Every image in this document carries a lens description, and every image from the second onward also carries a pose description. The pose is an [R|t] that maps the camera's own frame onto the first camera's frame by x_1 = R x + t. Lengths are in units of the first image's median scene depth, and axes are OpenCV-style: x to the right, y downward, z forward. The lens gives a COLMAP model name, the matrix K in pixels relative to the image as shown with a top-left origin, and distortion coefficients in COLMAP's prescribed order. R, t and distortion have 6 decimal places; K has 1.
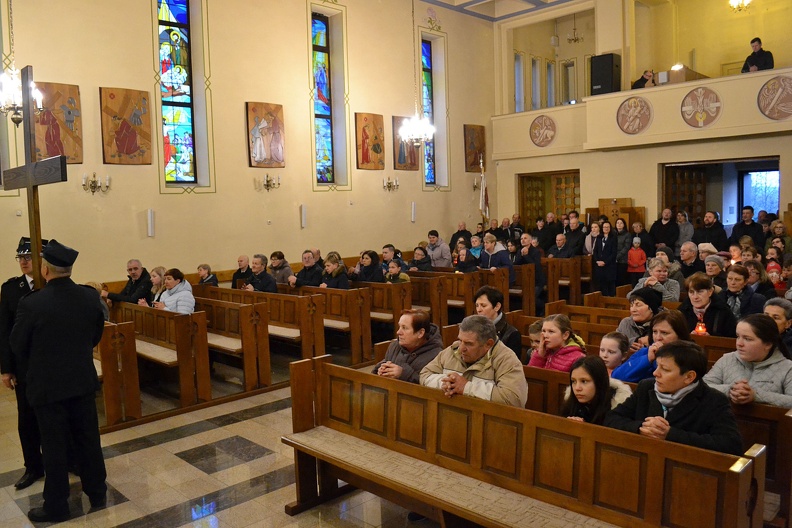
lens RADIAL K [[624.4, 0, 392.6], [0, 624.4, 266.6], [0, 0, 1]] dist [-0.078944, -0.004057]
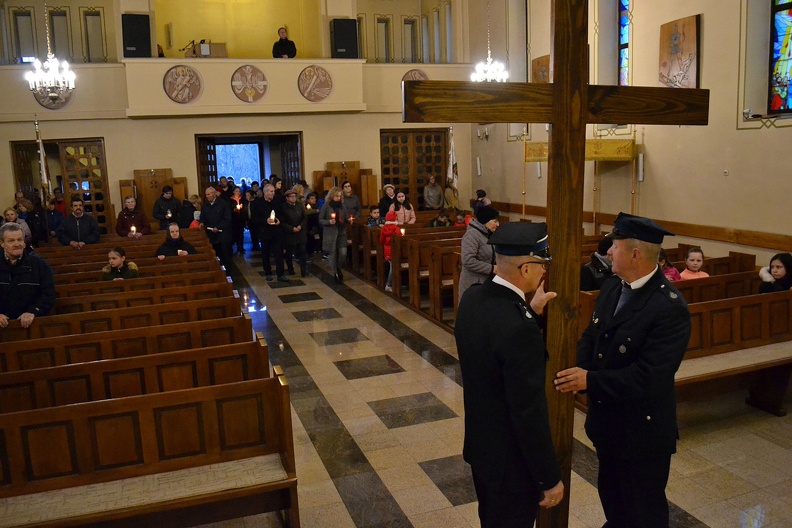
lens RADIAL K [[624.4, 0, 392.2], [0, 624.4, 265.8], [0, 0, 1]] dist [-0.078944, -0.004057]
pose [[0.442943, -0.131715, 0.886822, -0.388879], [0.098822, 0.990295, 0.097725, -0.021756], [-0.891087, 0.044351, 0.451661, 0.280592]]
